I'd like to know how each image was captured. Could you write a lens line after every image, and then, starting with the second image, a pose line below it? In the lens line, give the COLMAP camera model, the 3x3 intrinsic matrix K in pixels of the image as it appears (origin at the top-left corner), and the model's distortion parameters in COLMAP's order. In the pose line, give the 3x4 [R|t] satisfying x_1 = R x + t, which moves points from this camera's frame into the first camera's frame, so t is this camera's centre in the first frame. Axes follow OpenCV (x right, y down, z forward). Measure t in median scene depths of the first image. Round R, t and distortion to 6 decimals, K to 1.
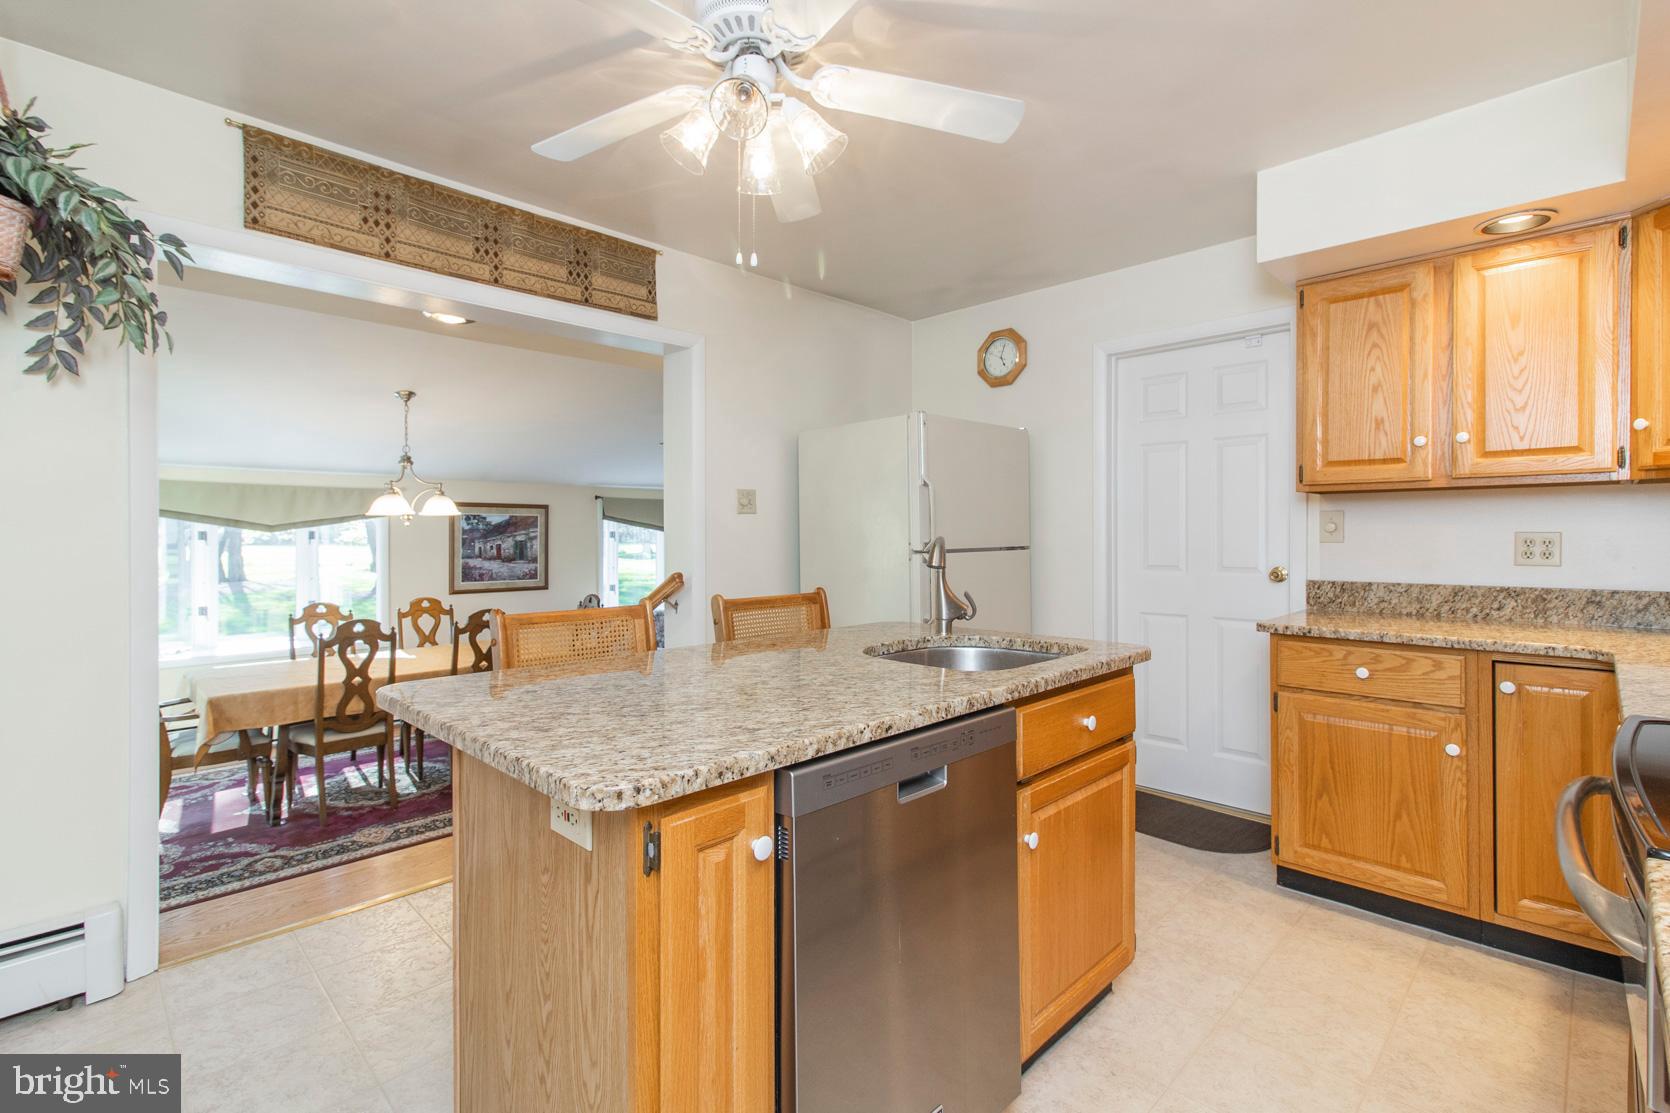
lens RADIAL K [[778.9, 0, 835.0], [0, 778.9, 532.6], [0, 0, 1]] dist [0.002204, -0.000175]
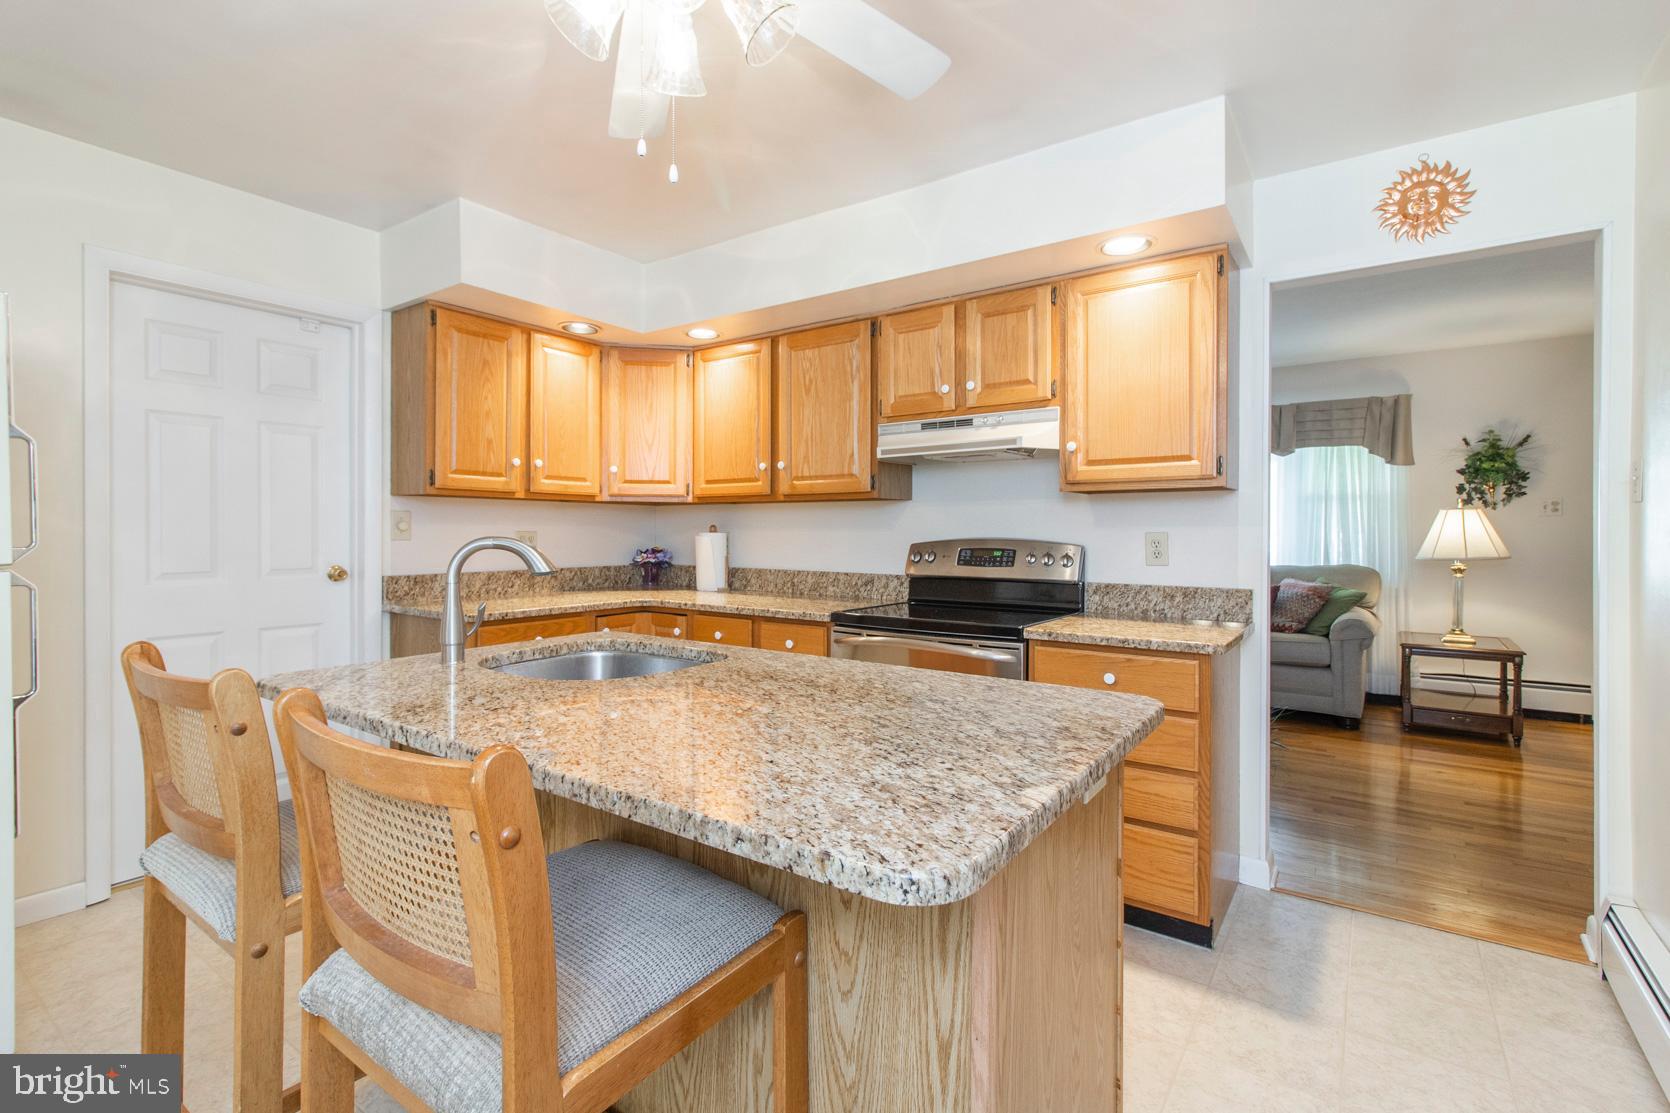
lens RADIAL K [[778.9, 0, 835.0], [0, 778.9, 532.6], [0, 0, 1]] dist [0.002204, -0.000175]
pose [[-0.169033, 0.001804, 0.985609, -0.611236], [-0.004116, 0.999988, -0.002536, 0.003019], [-0.985602, -0.004485, -0.169024, 0.671911]]
